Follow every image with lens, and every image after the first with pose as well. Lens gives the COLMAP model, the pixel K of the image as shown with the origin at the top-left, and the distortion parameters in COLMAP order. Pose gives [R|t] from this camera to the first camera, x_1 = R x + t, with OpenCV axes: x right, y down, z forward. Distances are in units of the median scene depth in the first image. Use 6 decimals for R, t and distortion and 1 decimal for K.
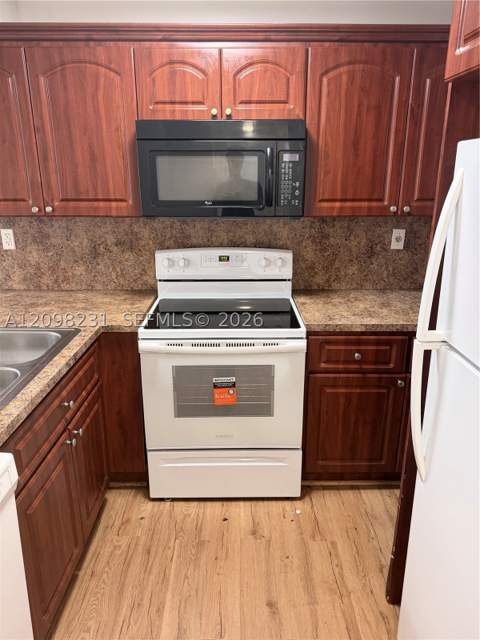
lens RADIAL K [[442.3, 0, 240.0], [0, 442.3, 320.0], [0, 0, 1]] dist [0.031187, -0.001508]
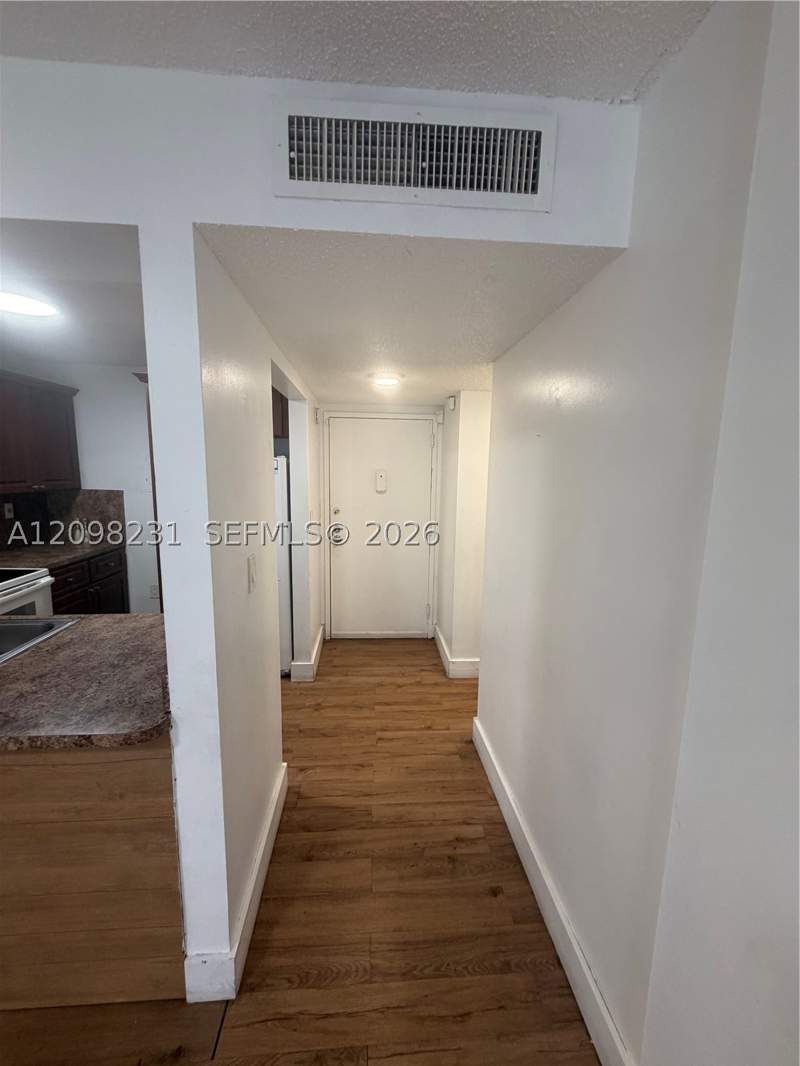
lens RADIAL K [[430.9, 0, 400.0], [0, 430.9, 533.0], [0, 0, 1]] dist [0.003041, 0.000109]
pose [[-0.062180, -0.146063, 0.987319, -1.224331], [0.289785, 0.943977, 0.157901, 0.020861], [-0.955070, 0.295929, -0.016369, -0.095988]]
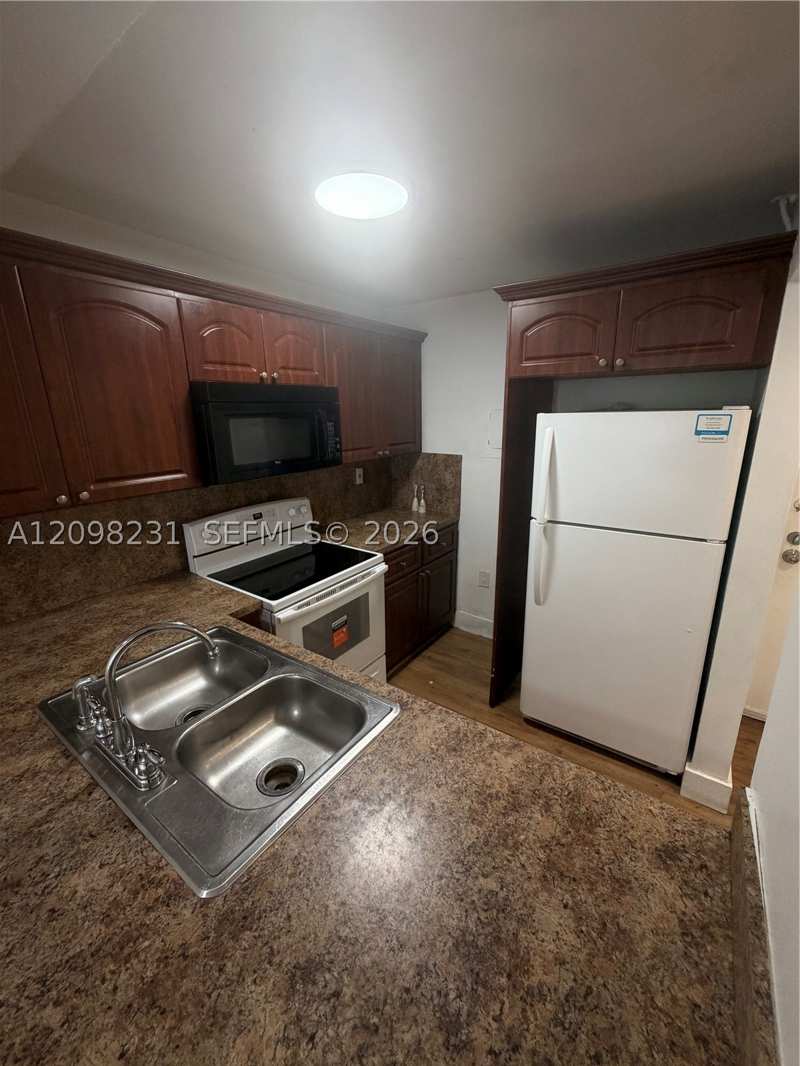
lens RADIAL K [[430.9, 0, 400.0], [0, 430.9, 533.0], [0, 0, 1]] dist [0.003041, 0.000109]
pose [[0.584597, -0.229292, 0.778249, -0.704799], [0.266660, 0.960244, 0.082606, -0.116055], [-0.766250, 0.159236, 0.622499, 0.199776]]
